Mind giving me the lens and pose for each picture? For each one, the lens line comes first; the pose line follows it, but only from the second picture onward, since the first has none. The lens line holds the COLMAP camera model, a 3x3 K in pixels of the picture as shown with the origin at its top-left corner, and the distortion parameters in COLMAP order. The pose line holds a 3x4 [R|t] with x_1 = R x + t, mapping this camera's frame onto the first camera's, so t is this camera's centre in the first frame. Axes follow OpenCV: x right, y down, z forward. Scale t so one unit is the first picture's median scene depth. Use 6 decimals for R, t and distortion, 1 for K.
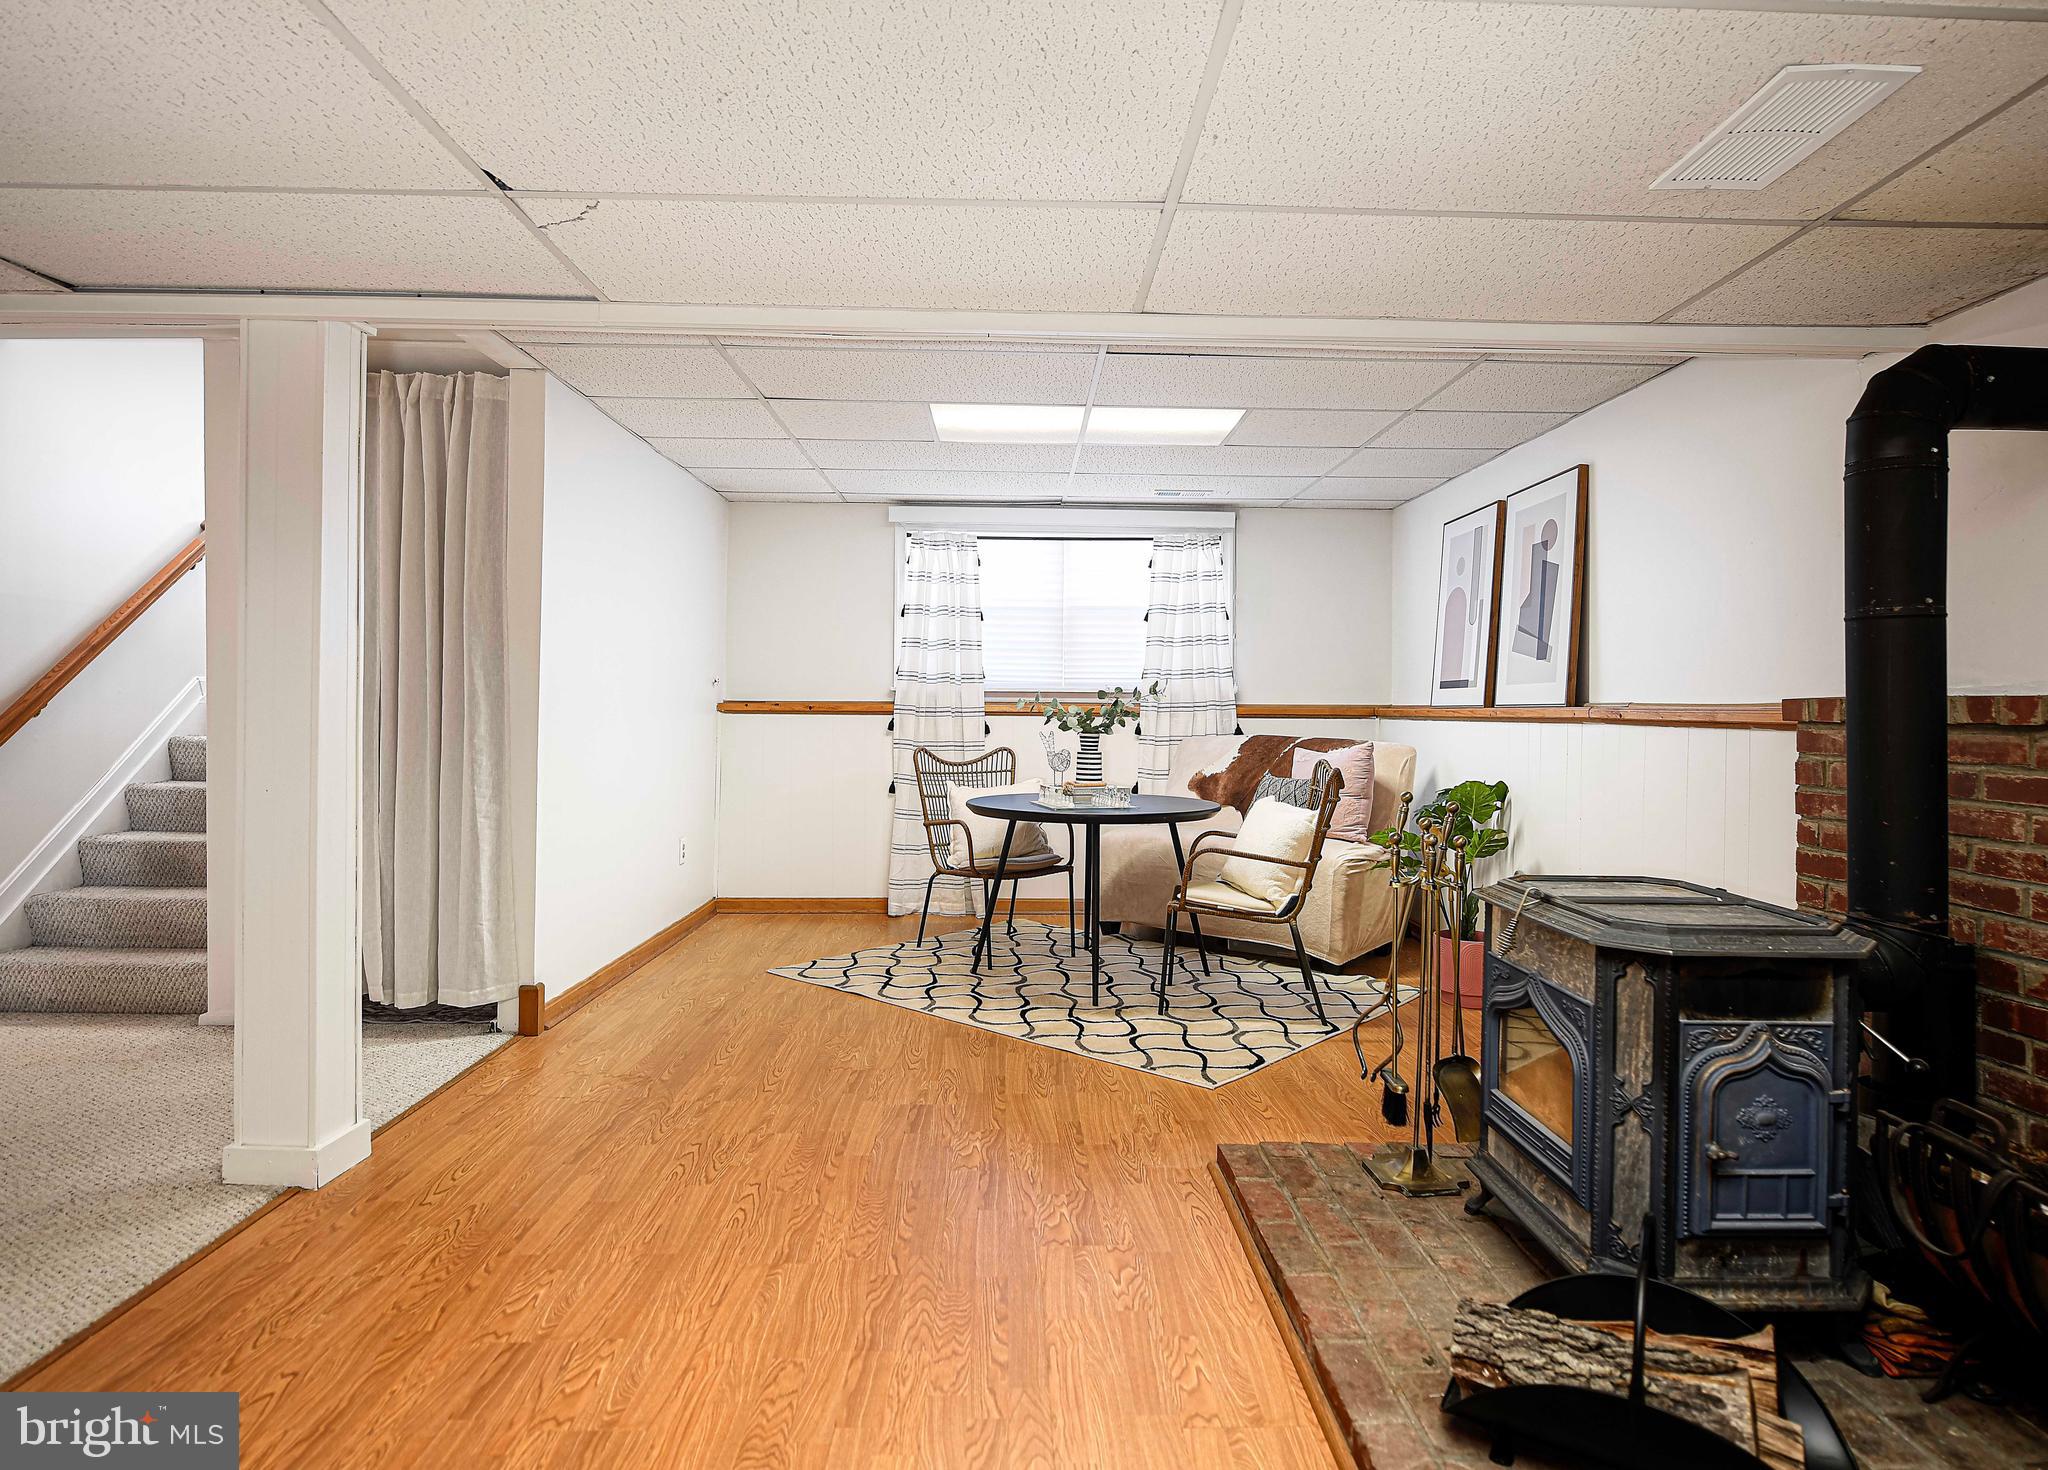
lens RADIAL K [[1131.2, 0, 1058.5], [0, 1131.2, 697.6], [0, 0, 1]] dist [0.000021, -0.001194]
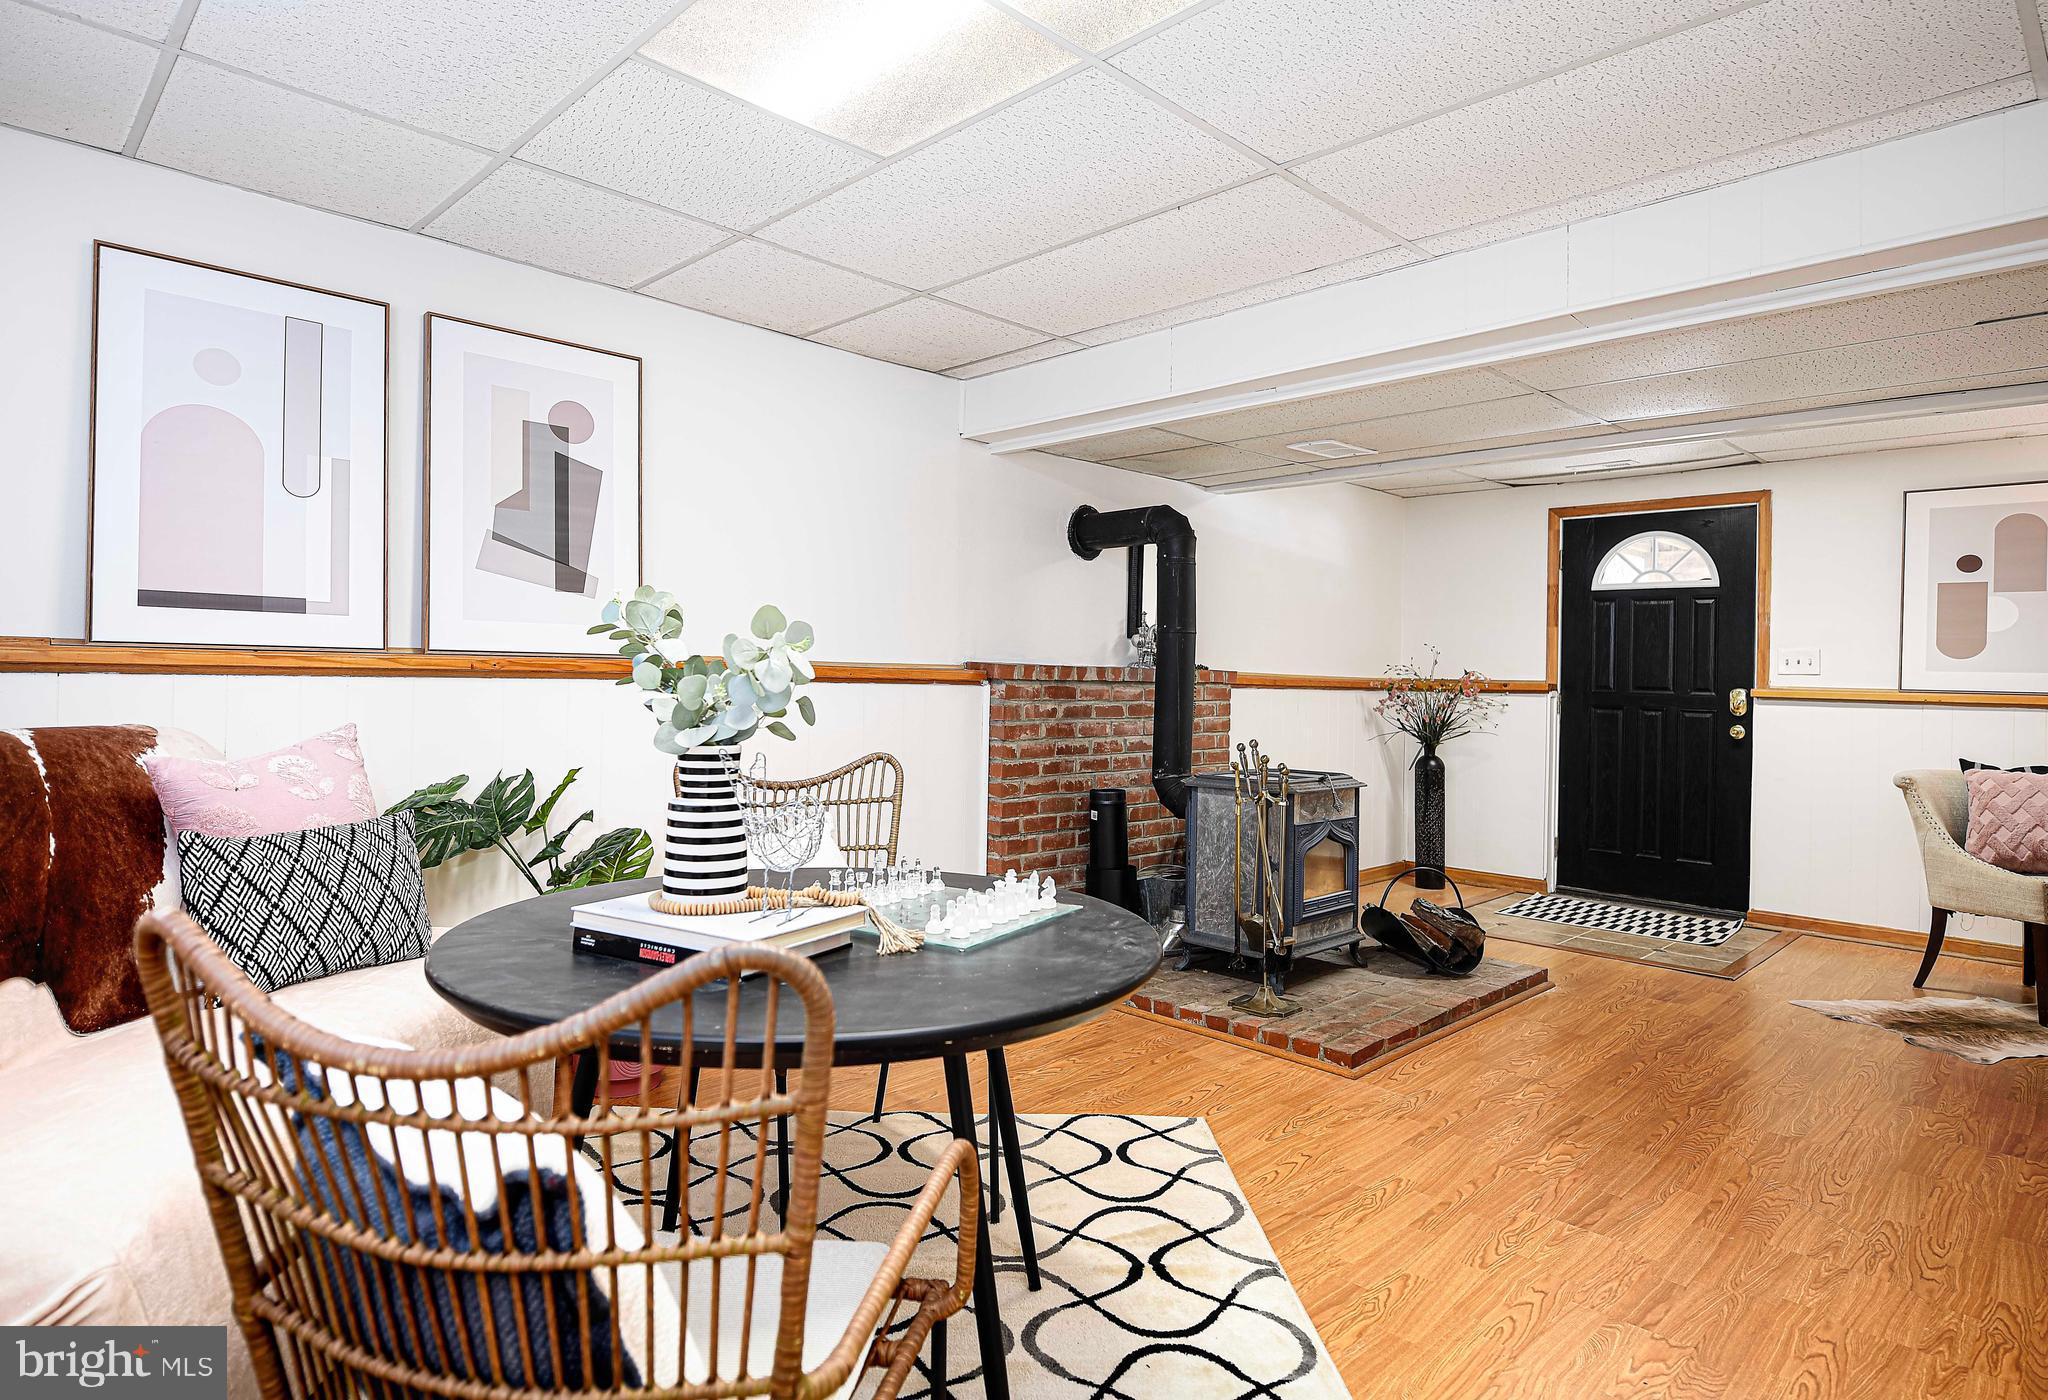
lens RADIAL K [[1118.0, 0, 1011.1], [0, 1118.0, 660.7], [0, 0, 1]] dist [-0.003894, -0.000977]
pose [[-0.666511, -0.013839, 0.745366, -0.320132], [-0.035053, 0.999304, -0.012790, 0.010642], [-0.744670, -0.034652, -0.666532, 1.368046]]
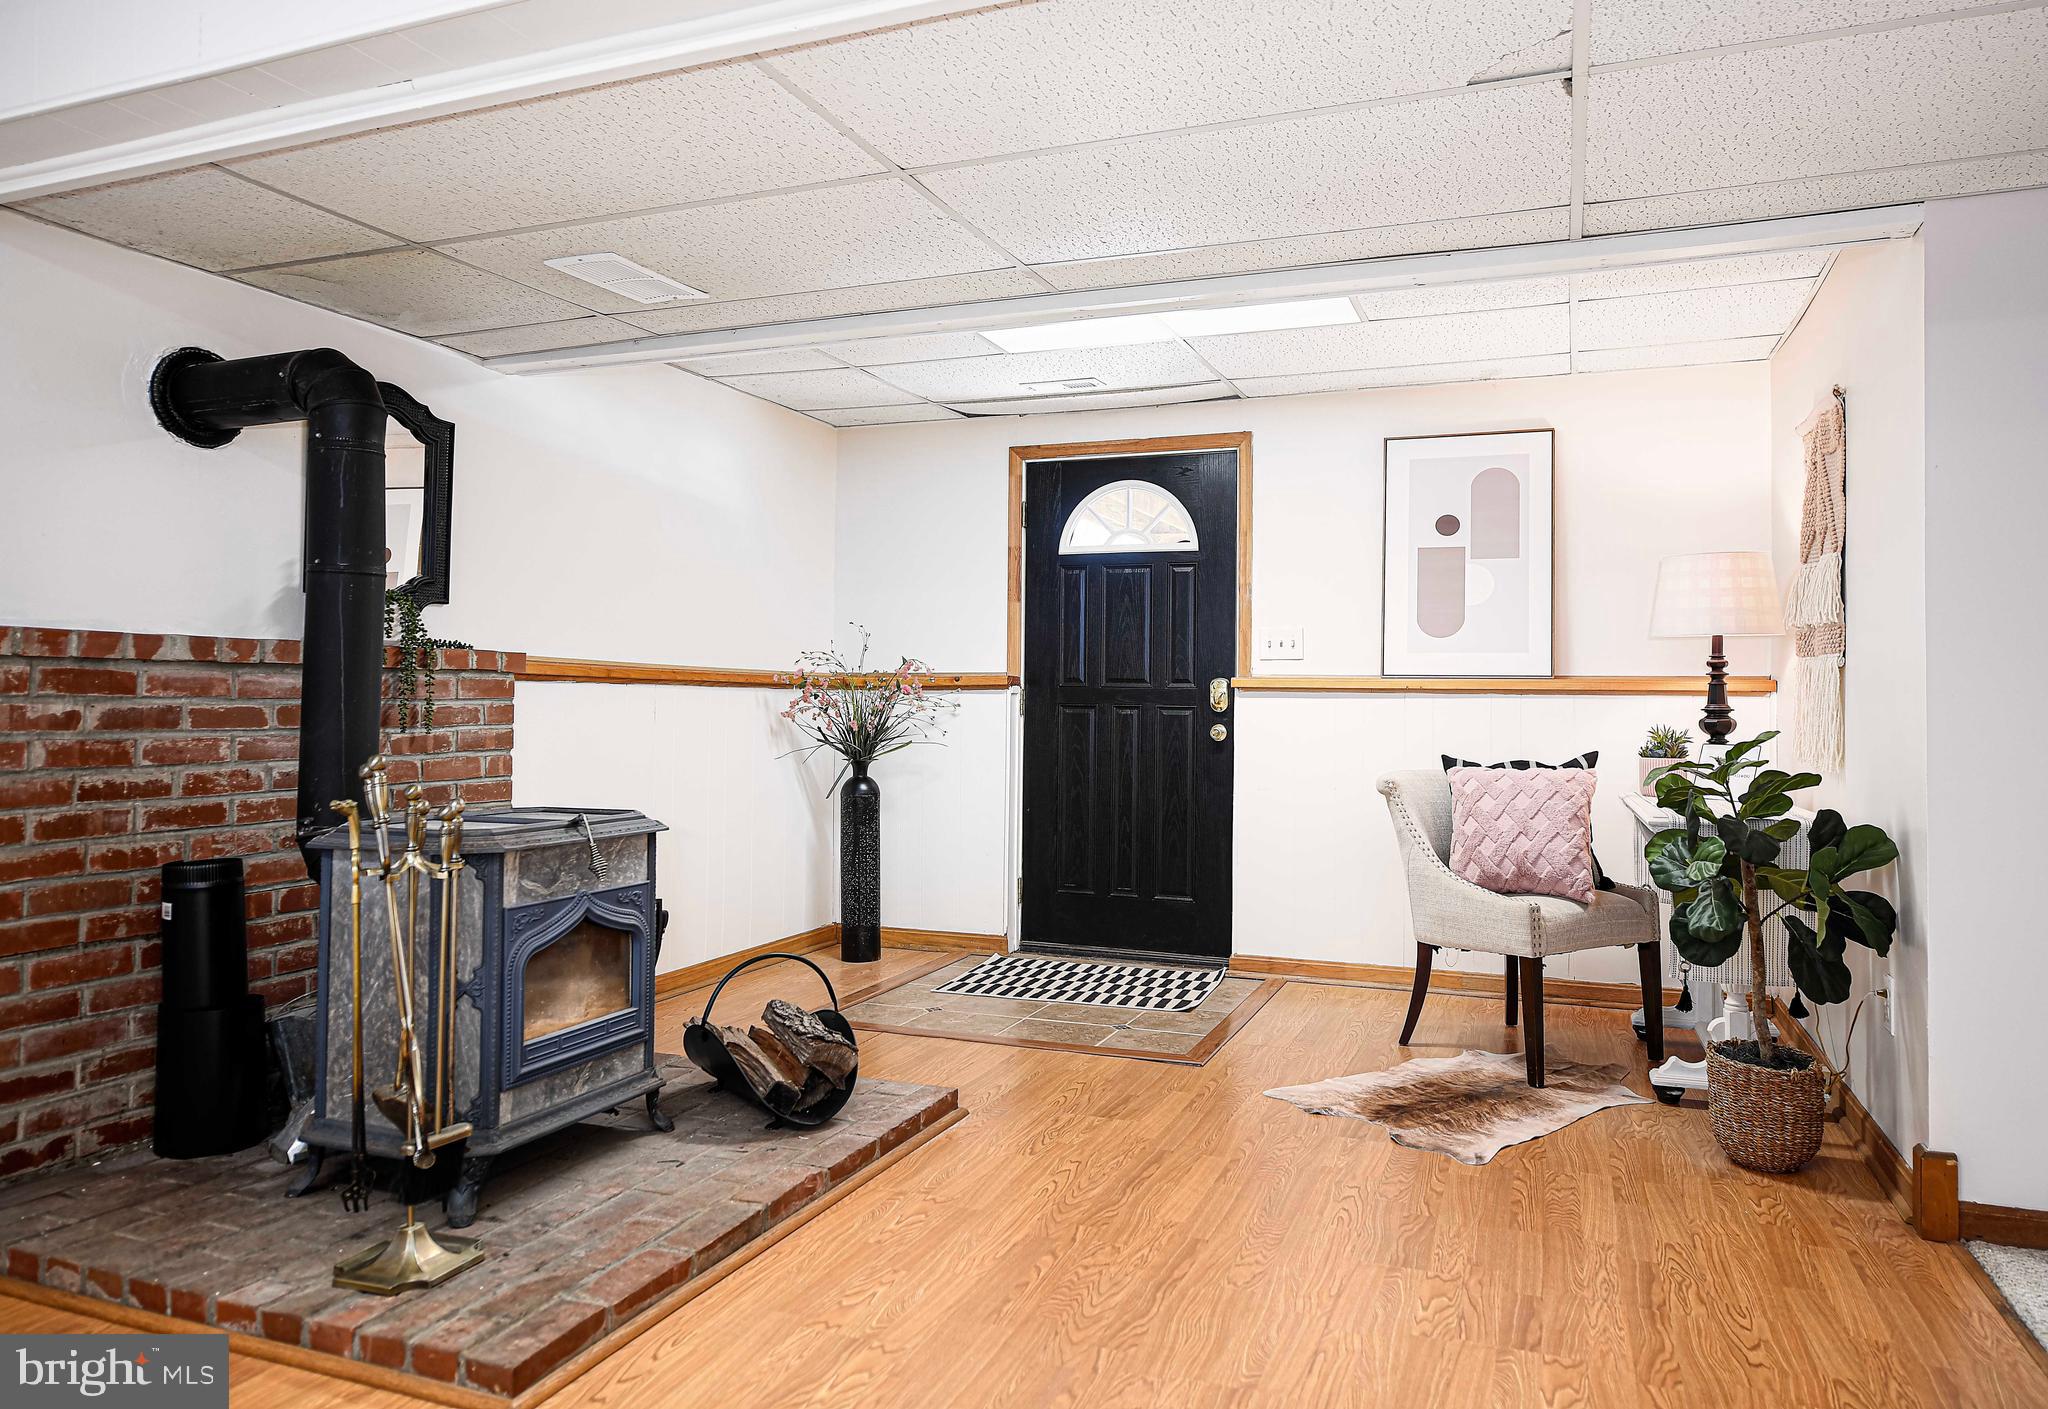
lens RADIAL K [[1295.5, 0, 1073.7], [0, 1295.5, 661.0], [0, 0, 1]] dist [-0.003123, 0.003278]
pose [[-0.920019, -0.004270, 0.391851, -0.262466], [-0.020666, 0.999078, -0.037636, 0.029820], [-0.391329, -0.042724, -0.919258, 1.019263]]
